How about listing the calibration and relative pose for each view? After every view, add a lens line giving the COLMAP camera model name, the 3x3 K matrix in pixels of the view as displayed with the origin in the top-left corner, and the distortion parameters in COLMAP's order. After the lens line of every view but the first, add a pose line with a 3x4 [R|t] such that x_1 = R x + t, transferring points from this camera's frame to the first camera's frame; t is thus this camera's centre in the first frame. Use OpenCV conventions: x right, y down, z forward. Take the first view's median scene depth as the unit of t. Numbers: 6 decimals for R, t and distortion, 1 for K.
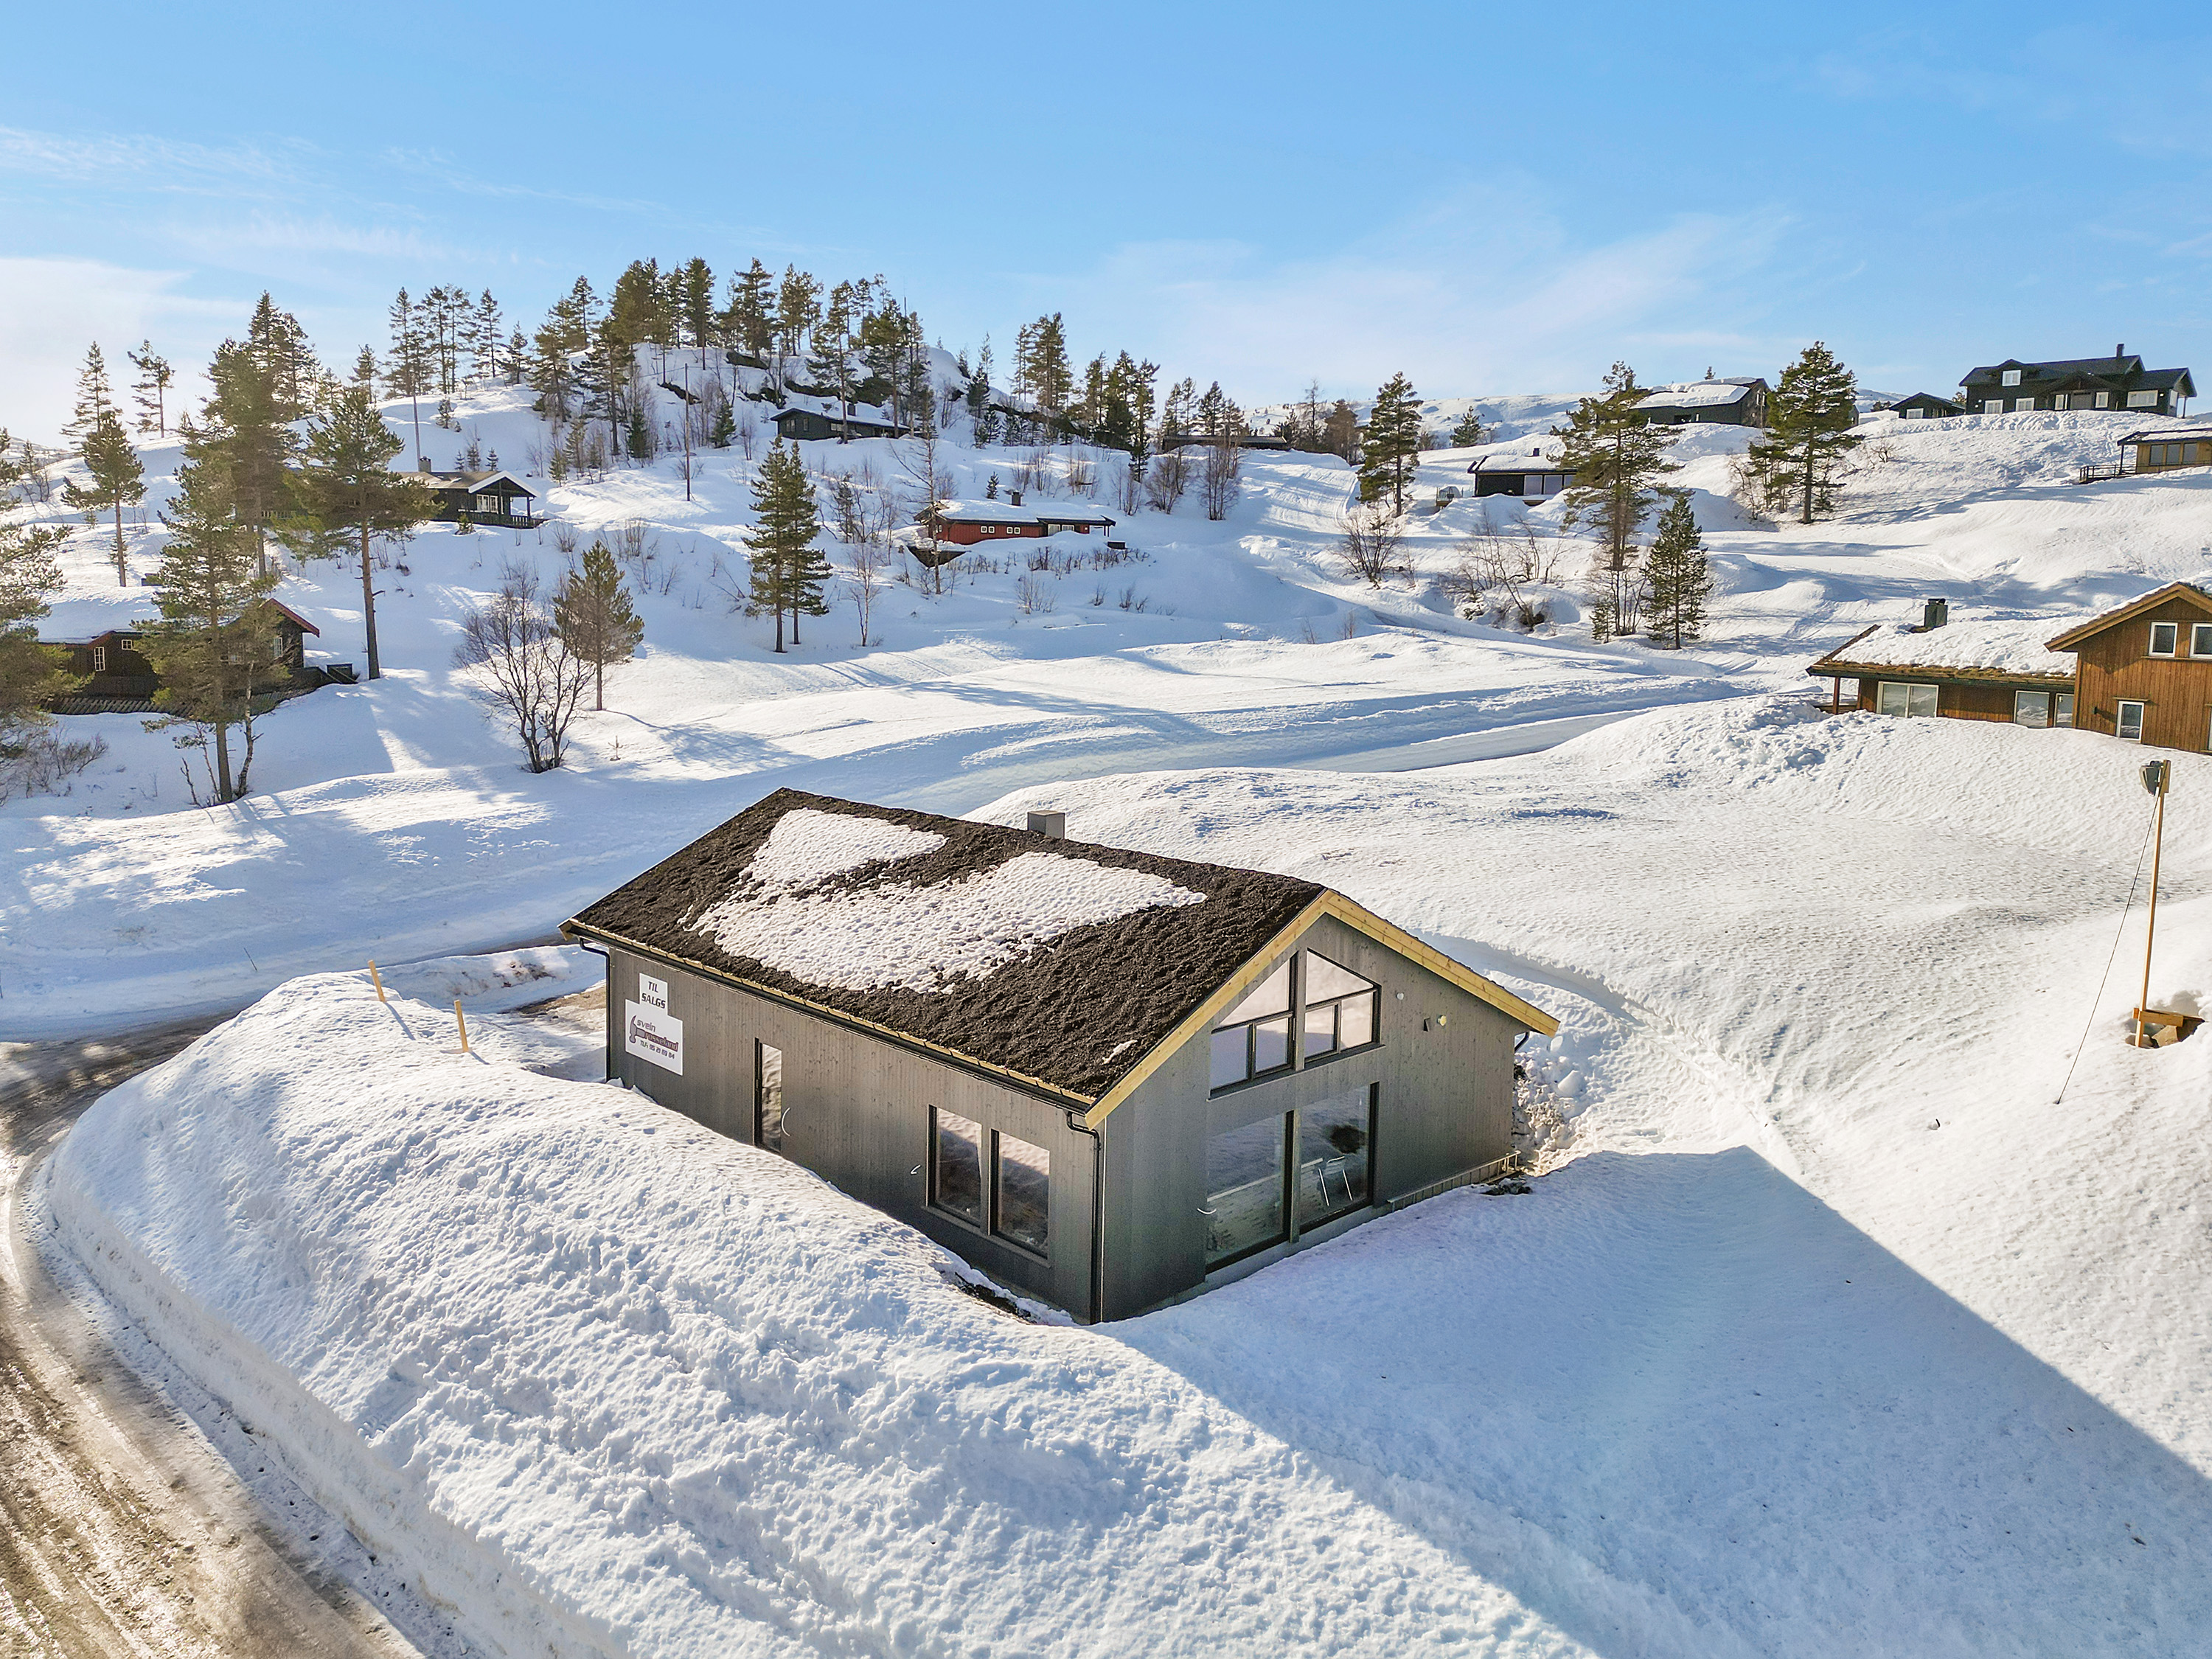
lens RADIAL K [[1601.9, 0, 1101.6], [0, 1601.9, 818.8], [0, 0, 1]] dist [0.021037, -0.000688]
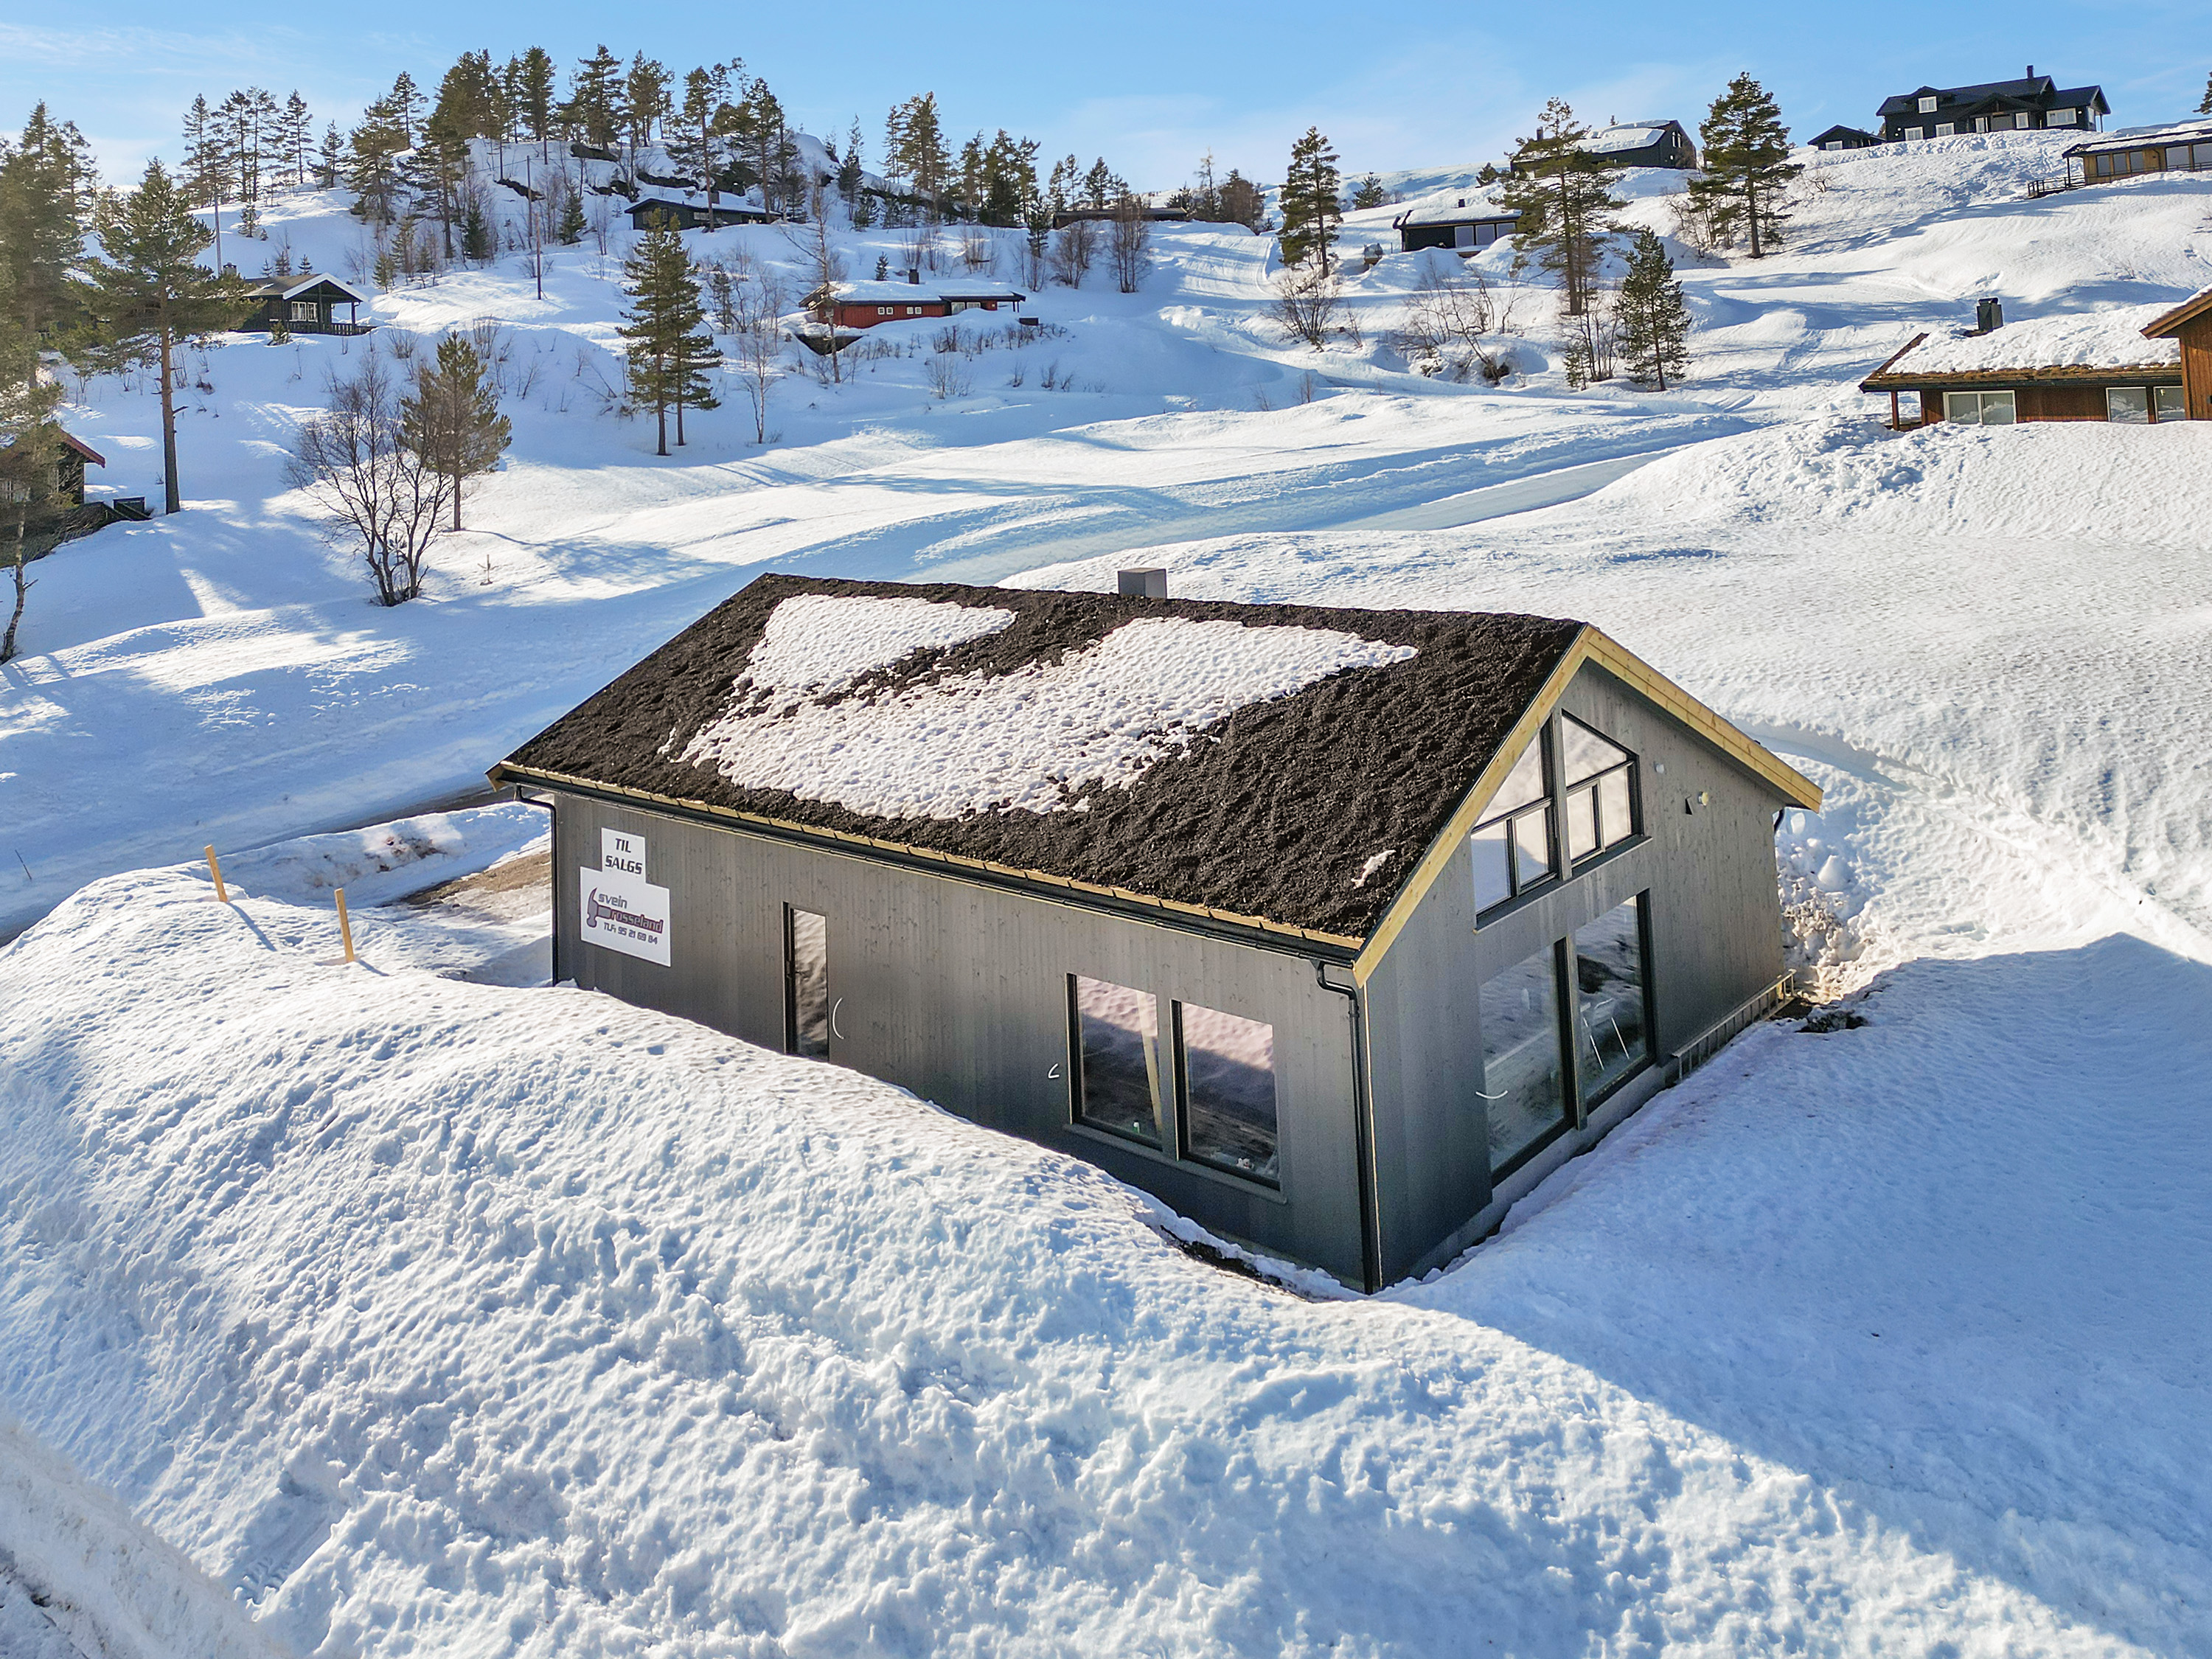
lens RADIAL K [[1730.3, 0, 1129.5], [0, 1730.3, 348.8], [0, 0, 1]] dist [0.026016, -0.008262]
pose [[0.993861, -0.055695, 0.095593, -0.037834], [0.070699, 0.984330, -0.161543, 0.008800], [-0.085098, 0.167310, 0.982225, 0.053204]]
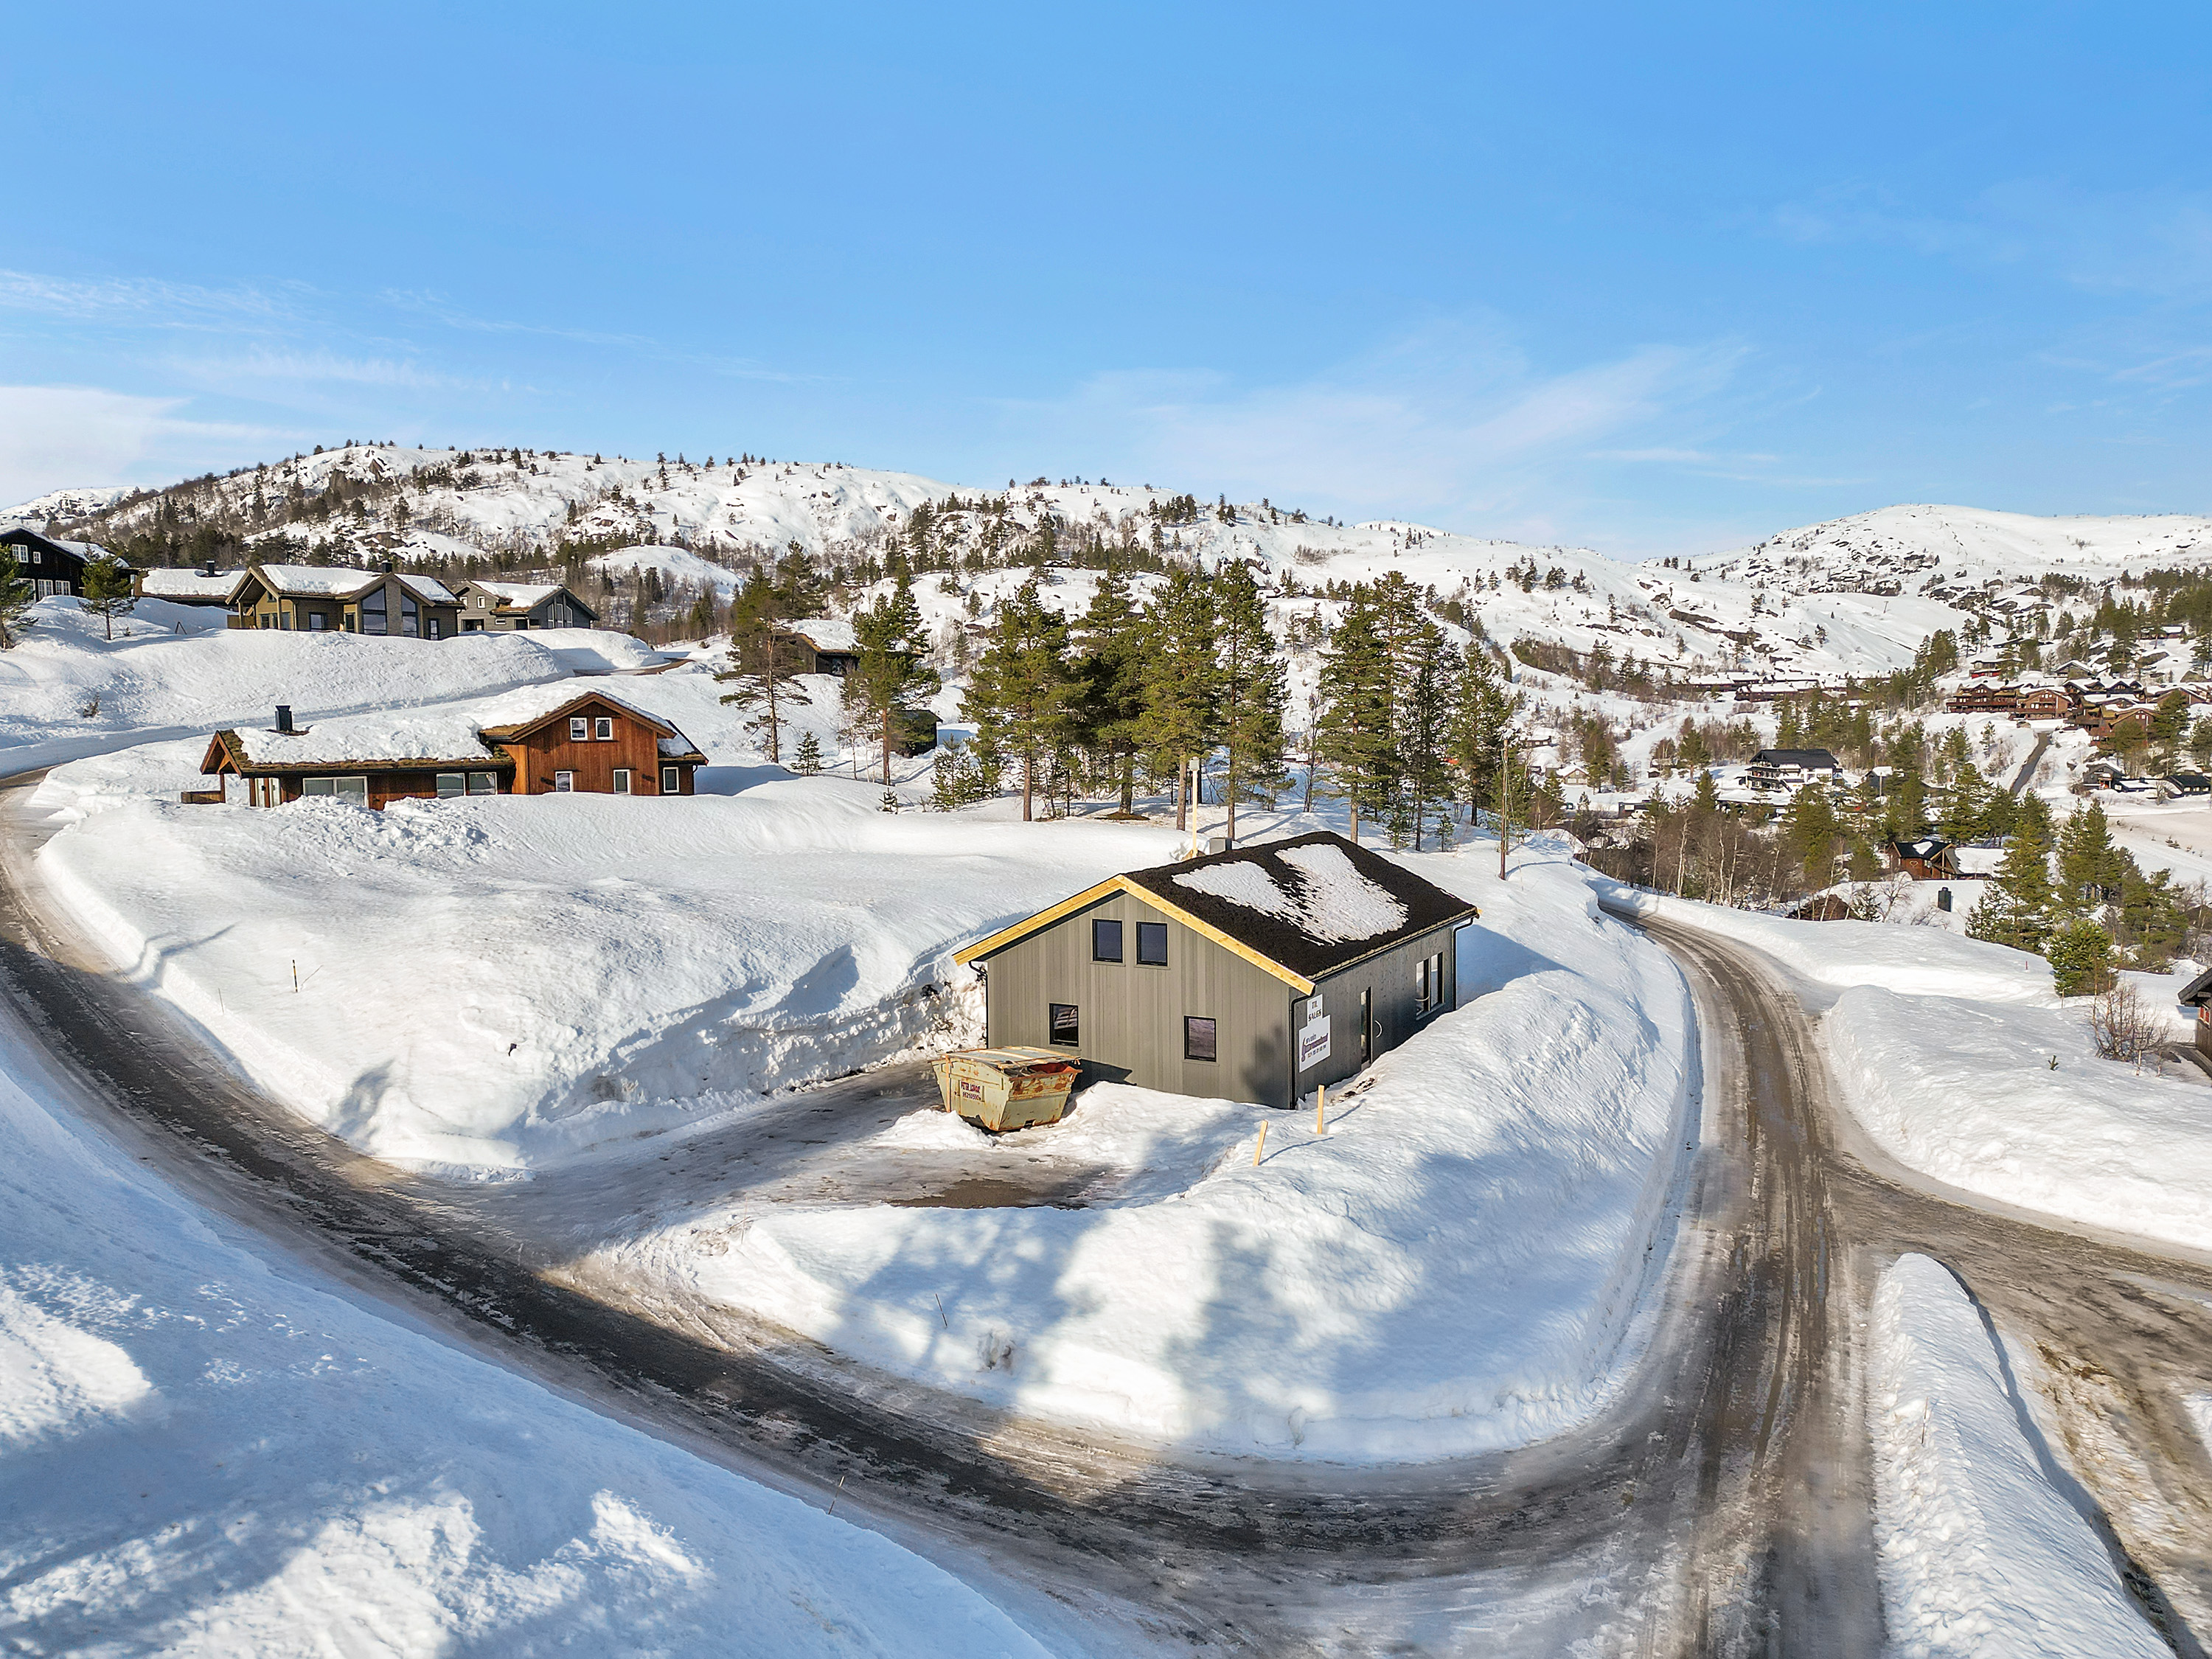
lens RADIAL K [[1535.3, 0, 1099.1], [0, 1535.3, 831.0], [0, 0, 1]] dist [0.084754, -0.084183]
pose [[-0.300587, -0.085678, 0.949898, -0.482879], [0.136685, 0.981806, 0.131809, -0.077609], [-0.943909, 0.169457, -0.283407, 0.511144]]
